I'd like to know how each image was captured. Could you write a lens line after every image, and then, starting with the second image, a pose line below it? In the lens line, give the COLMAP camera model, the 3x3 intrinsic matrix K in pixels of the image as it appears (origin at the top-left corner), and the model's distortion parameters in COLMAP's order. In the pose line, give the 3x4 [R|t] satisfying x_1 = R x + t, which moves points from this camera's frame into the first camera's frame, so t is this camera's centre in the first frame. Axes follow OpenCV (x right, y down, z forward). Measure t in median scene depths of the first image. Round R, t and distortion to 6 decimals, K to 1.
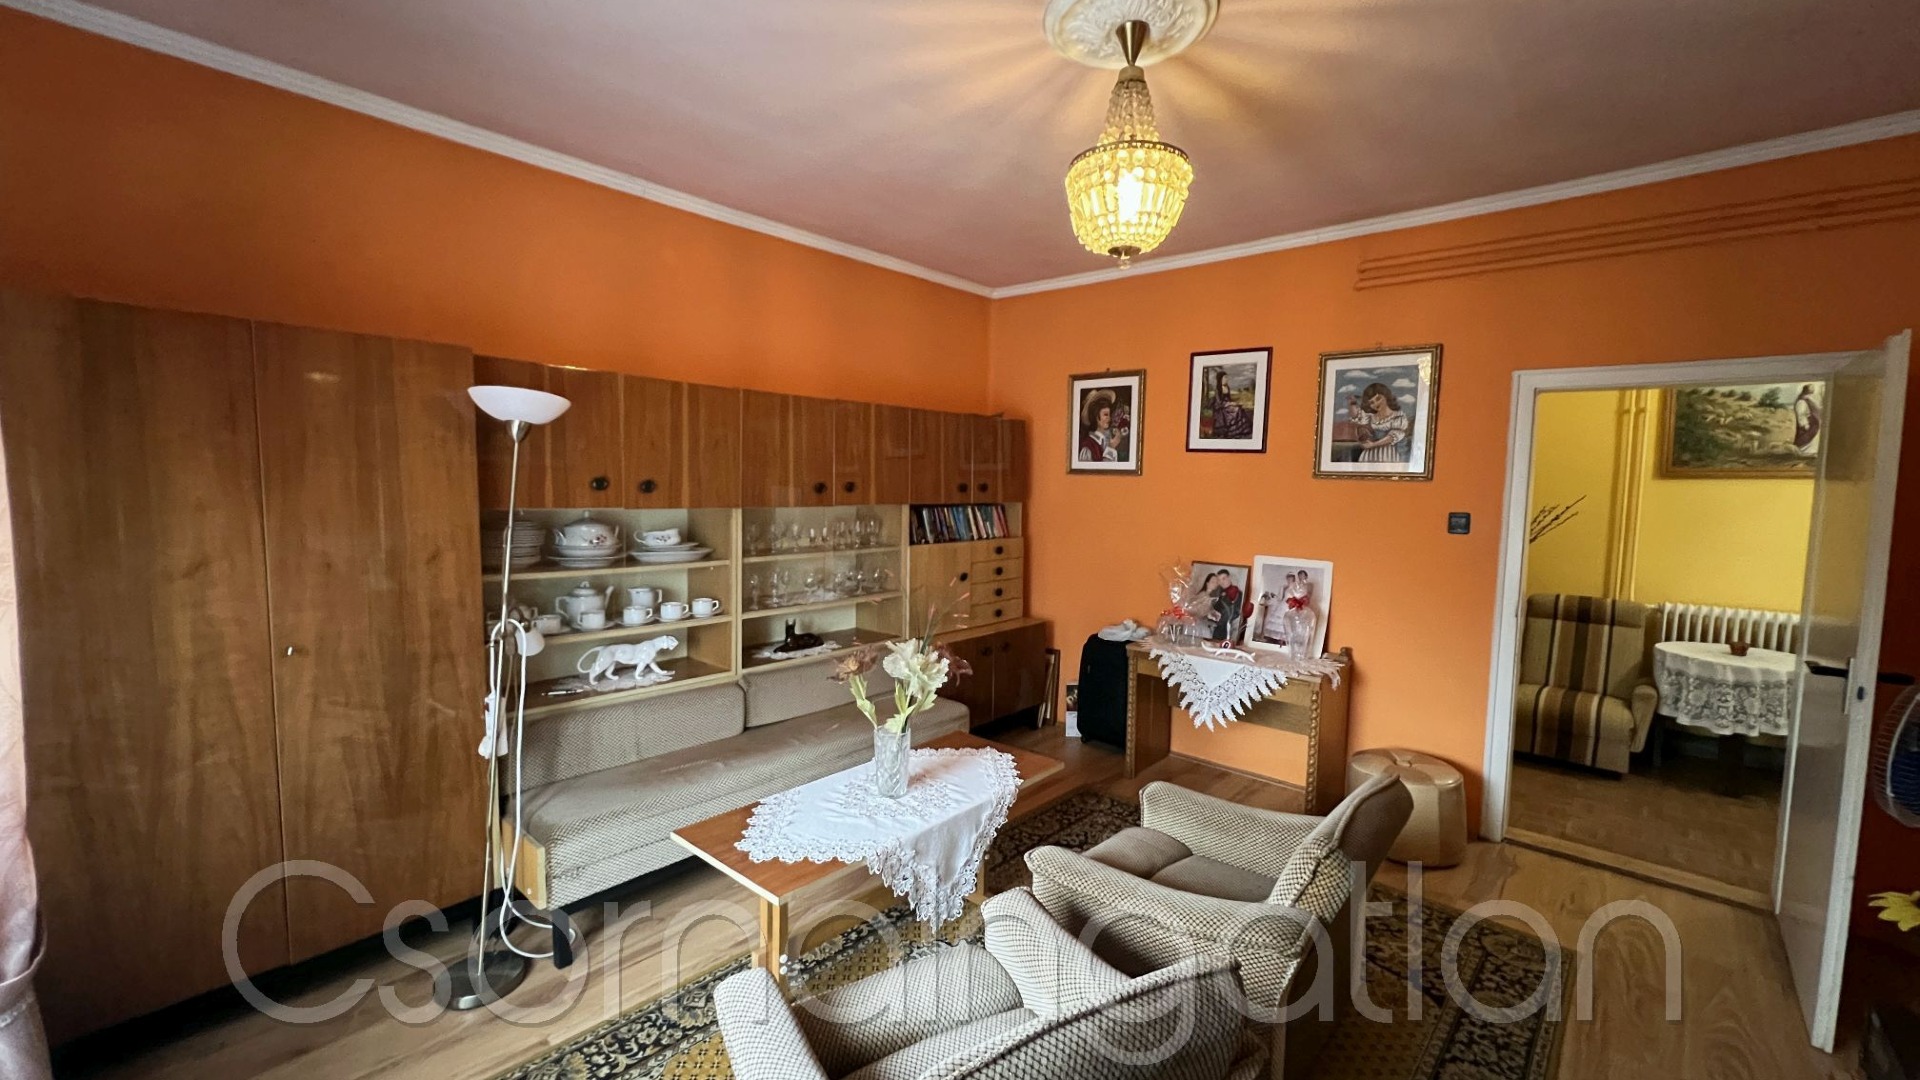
lens RADIAL K [[762.1, 0, 956.6], [0, 762.1, 537.1], [0, 0, 1]] dist [-0.000122, 0.000023]
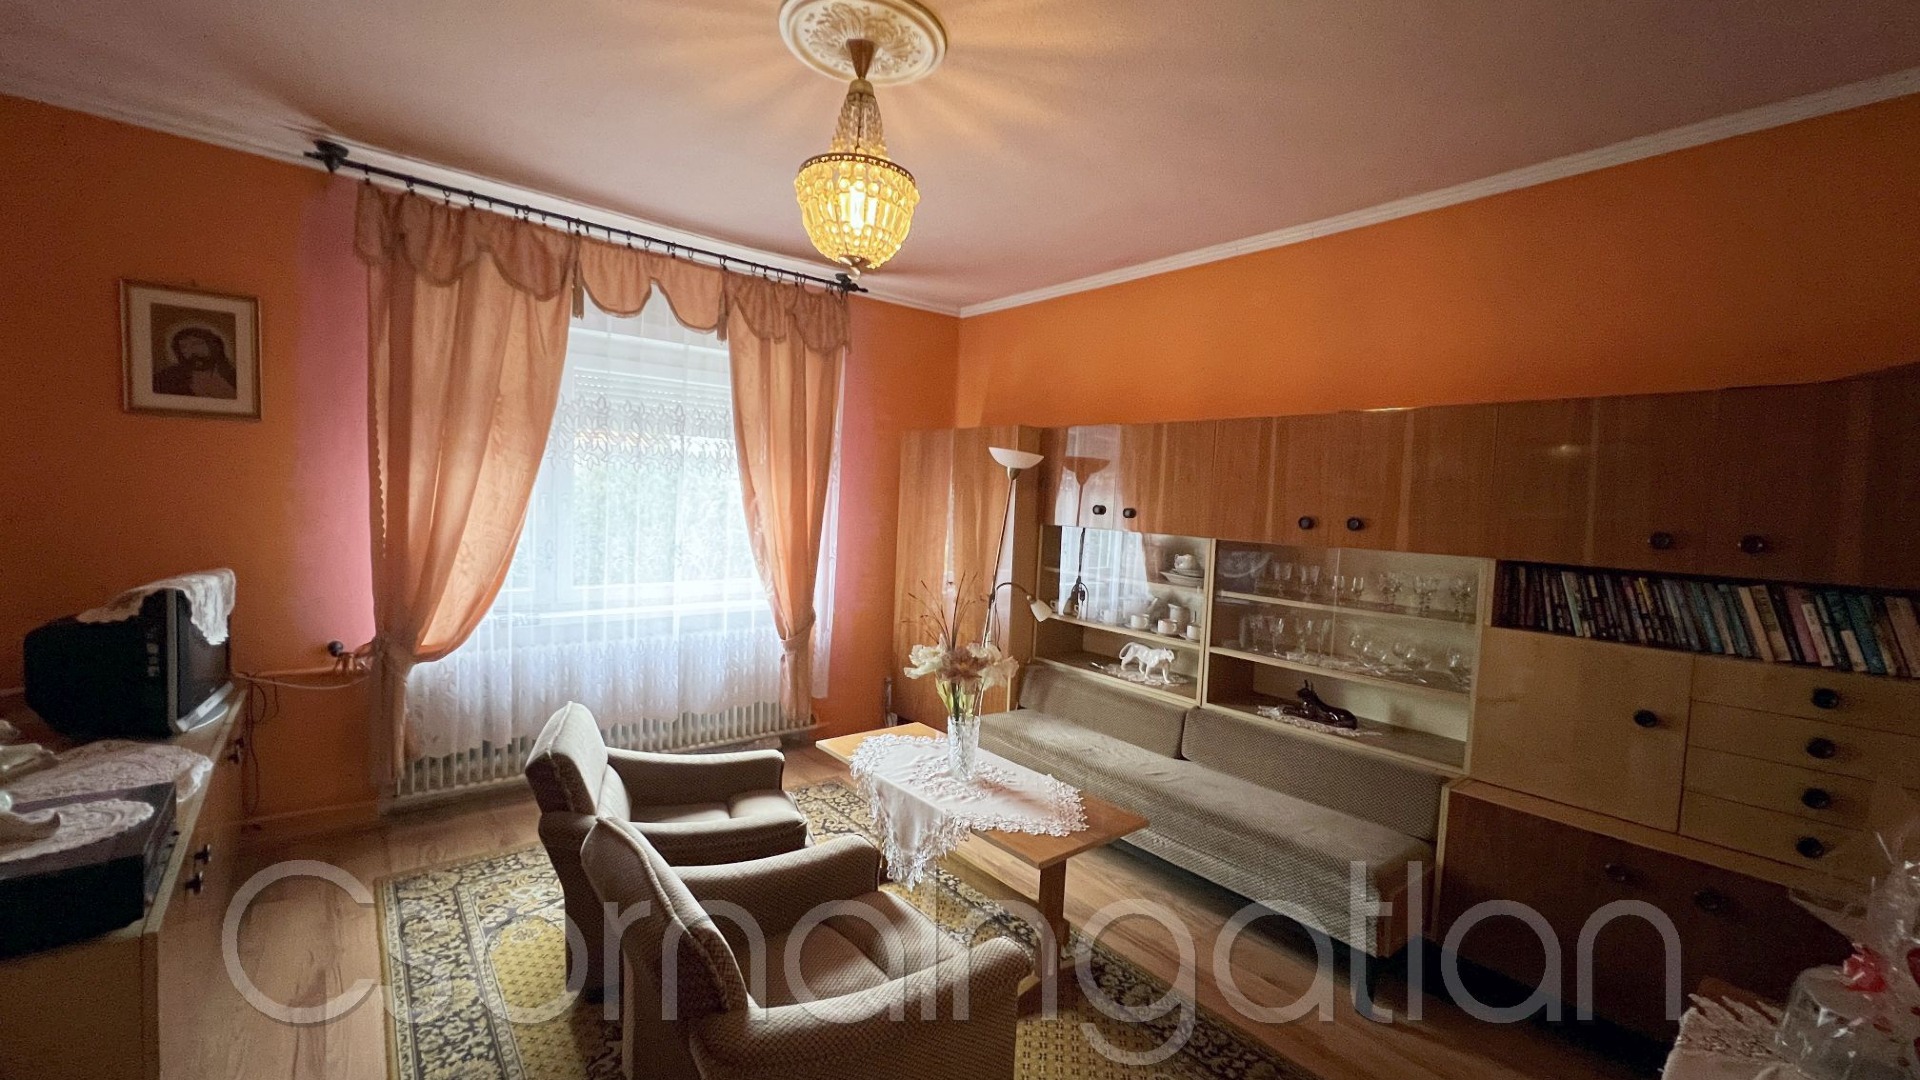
lens RADIAL K [[762.1, 0, 956.6], [0, 762.1, 537.1], [0, 0, 1]] dist [-0.000122, 0.000023]
pose [[-0.144558, 0.028106, -0.989097, 0.868104], [-0.117702, 0.992011, 0.045391, -0.054024], [0.982471, 0.122981, -0.140095, 0.942153]]
